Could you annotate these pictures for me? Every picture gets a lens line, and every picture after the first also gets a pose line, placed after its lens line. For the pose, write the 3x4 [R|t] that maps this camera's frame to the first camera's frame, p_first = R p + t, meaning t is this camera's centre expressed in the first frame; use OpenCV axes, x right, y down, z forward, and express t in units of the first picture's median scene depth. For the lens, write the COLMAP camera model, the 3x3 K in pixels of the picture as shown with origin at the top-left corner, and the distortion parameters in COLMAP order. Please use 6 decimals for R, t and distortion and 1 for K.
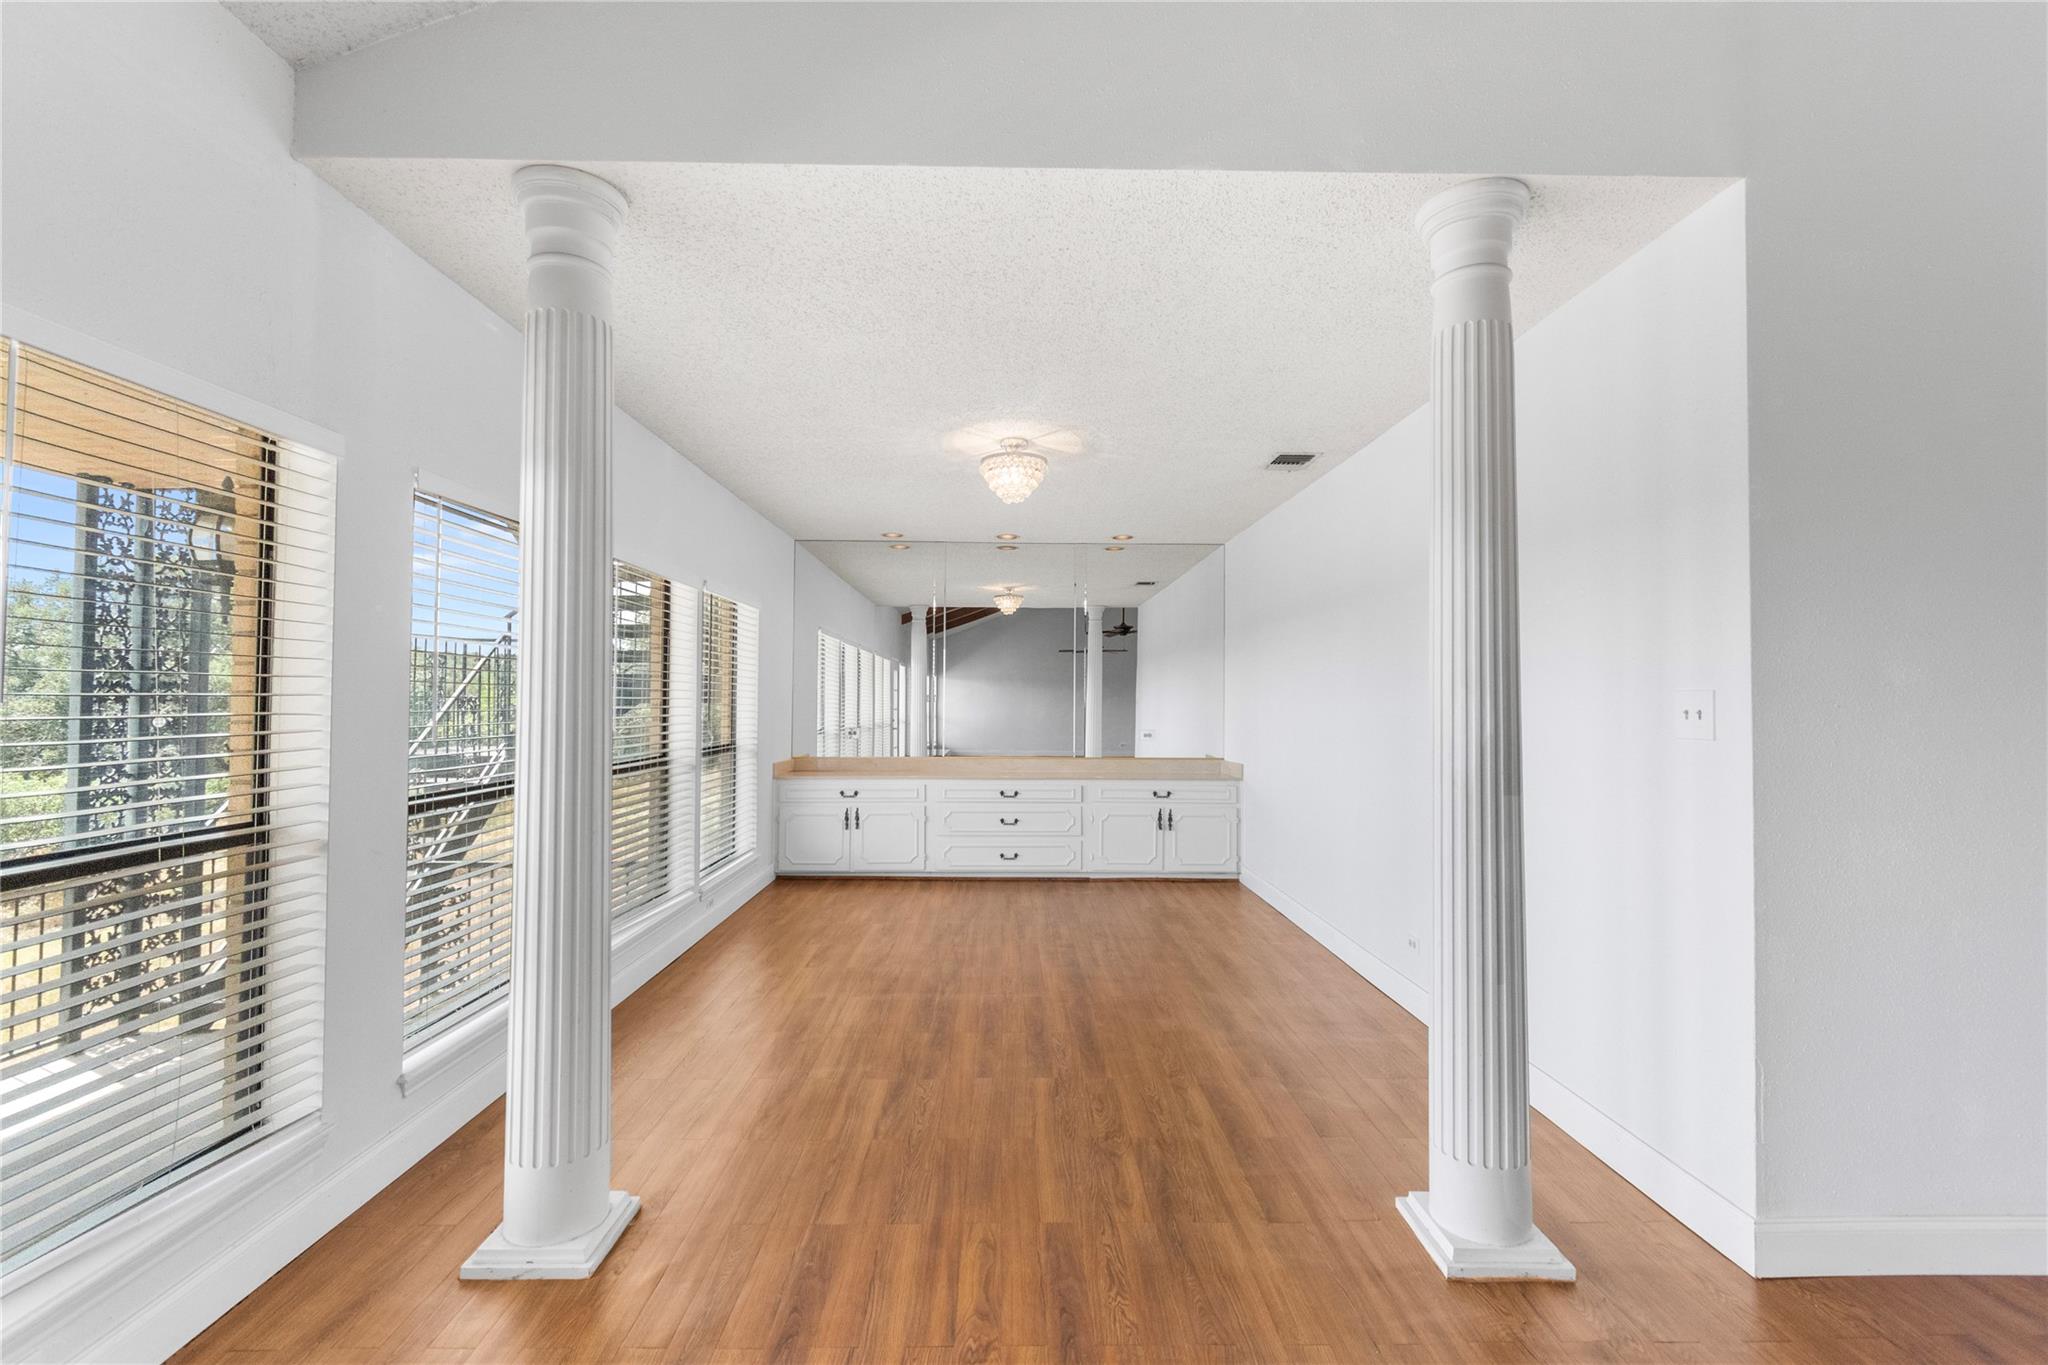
lens RADIAL K [[908.6, 0, 1024.0], [0, 908.6, 682.5], [0, 0, 1]] dist [-0.002262, 0.000712]
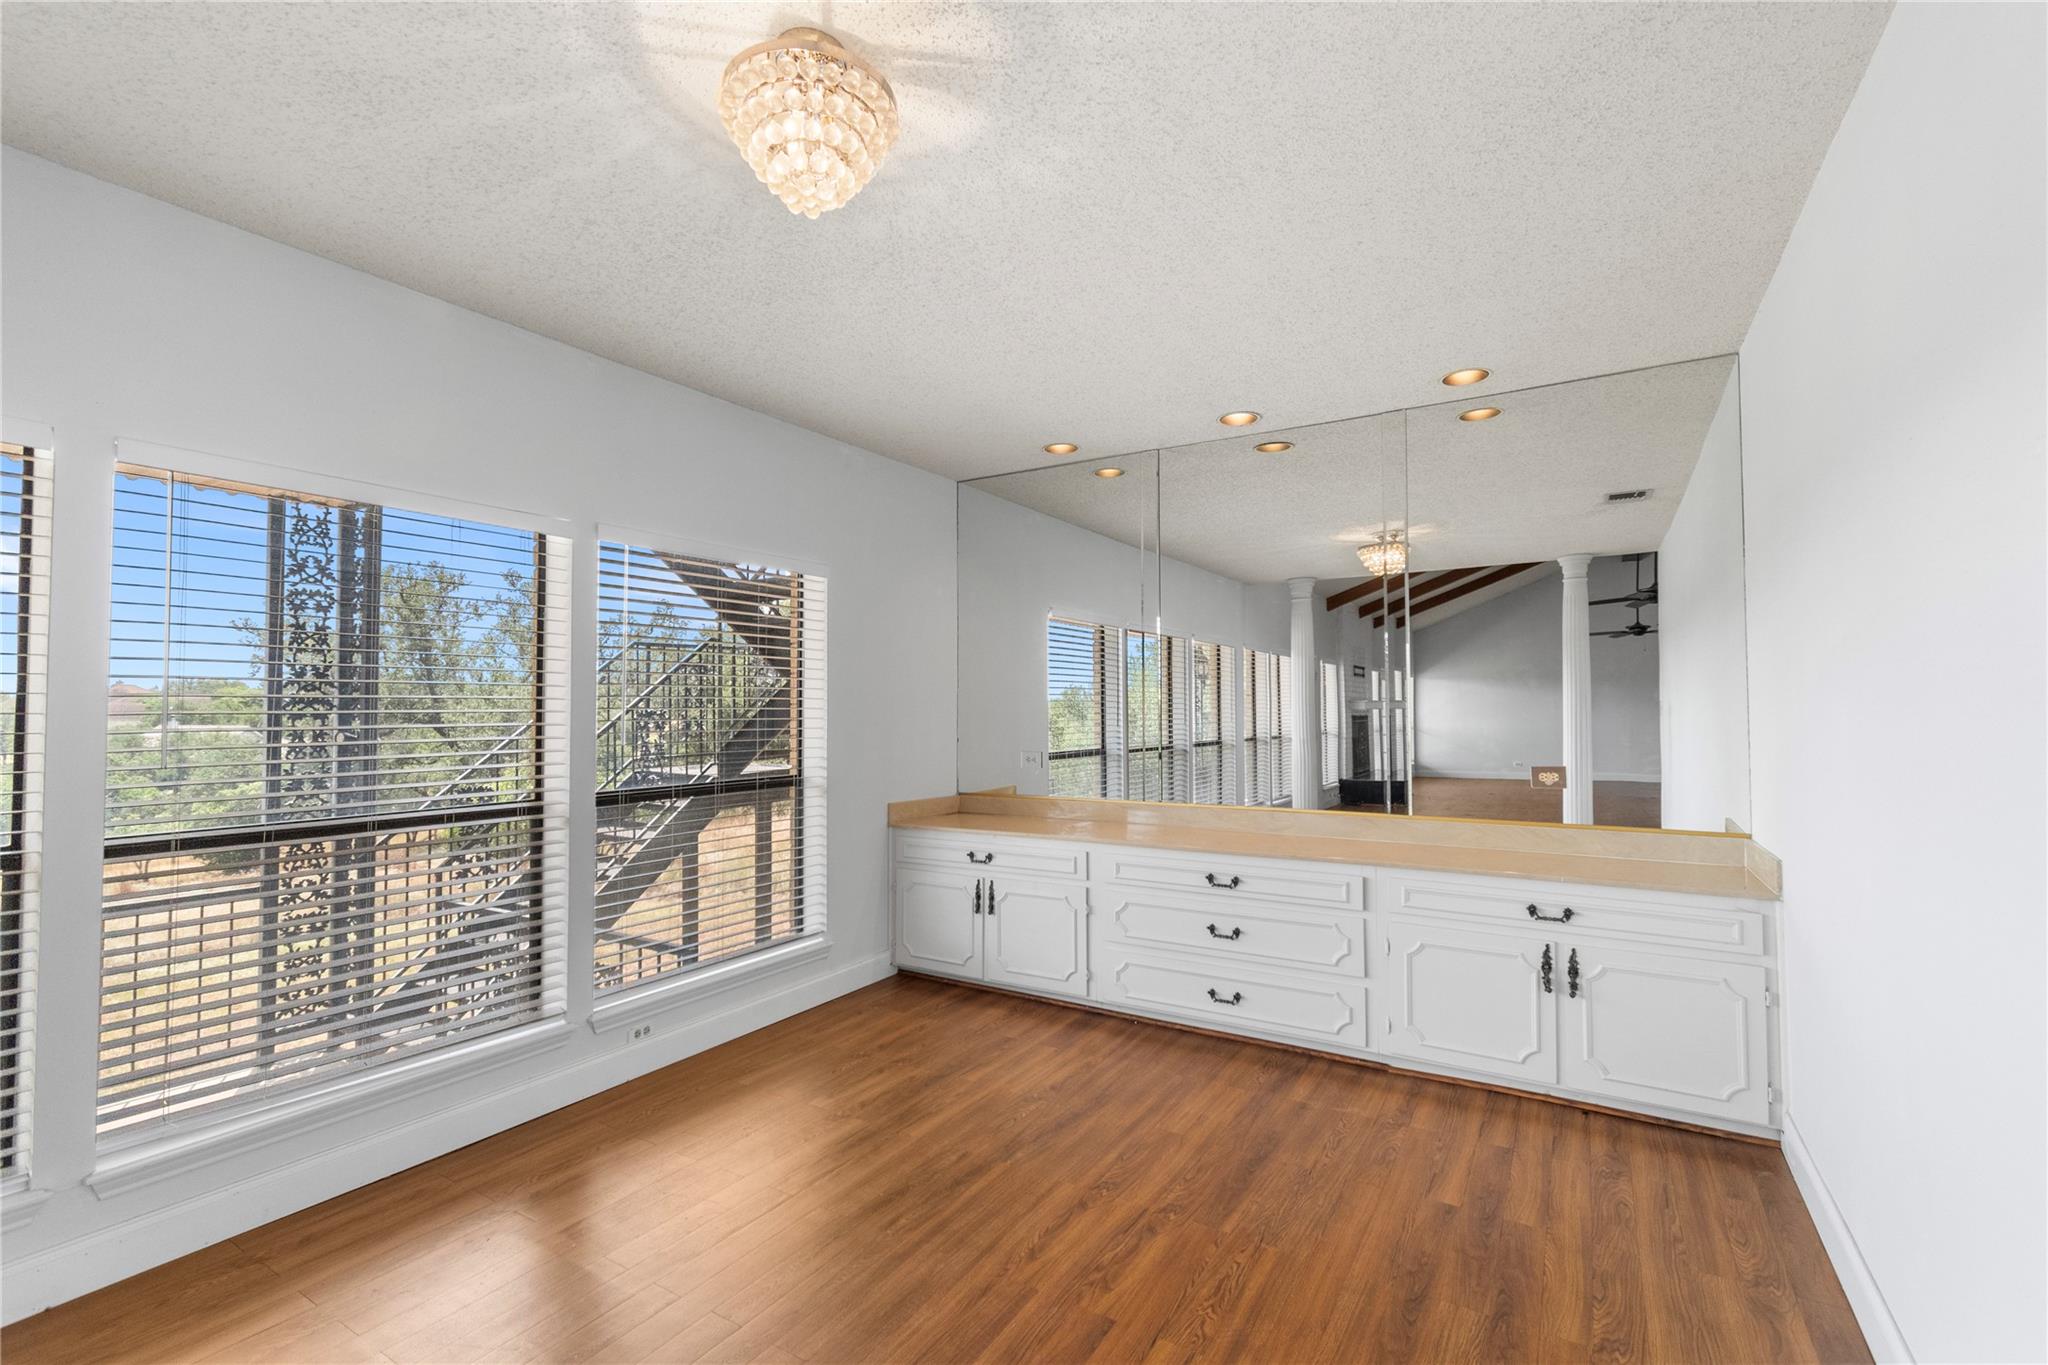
lens RADIAL K [[908.6, 0, 1024.0], [0, 908.6, 682.5], [0, 0, 1]] dist [-0.002262, 0.000712]
pose [[0.837845, -0.025770, -0.545299, 0.182095], [0.019026, 0.999657, -0.018009, 0.012703], [0.545576, 0.004714, 0.838048, 0.484338]]
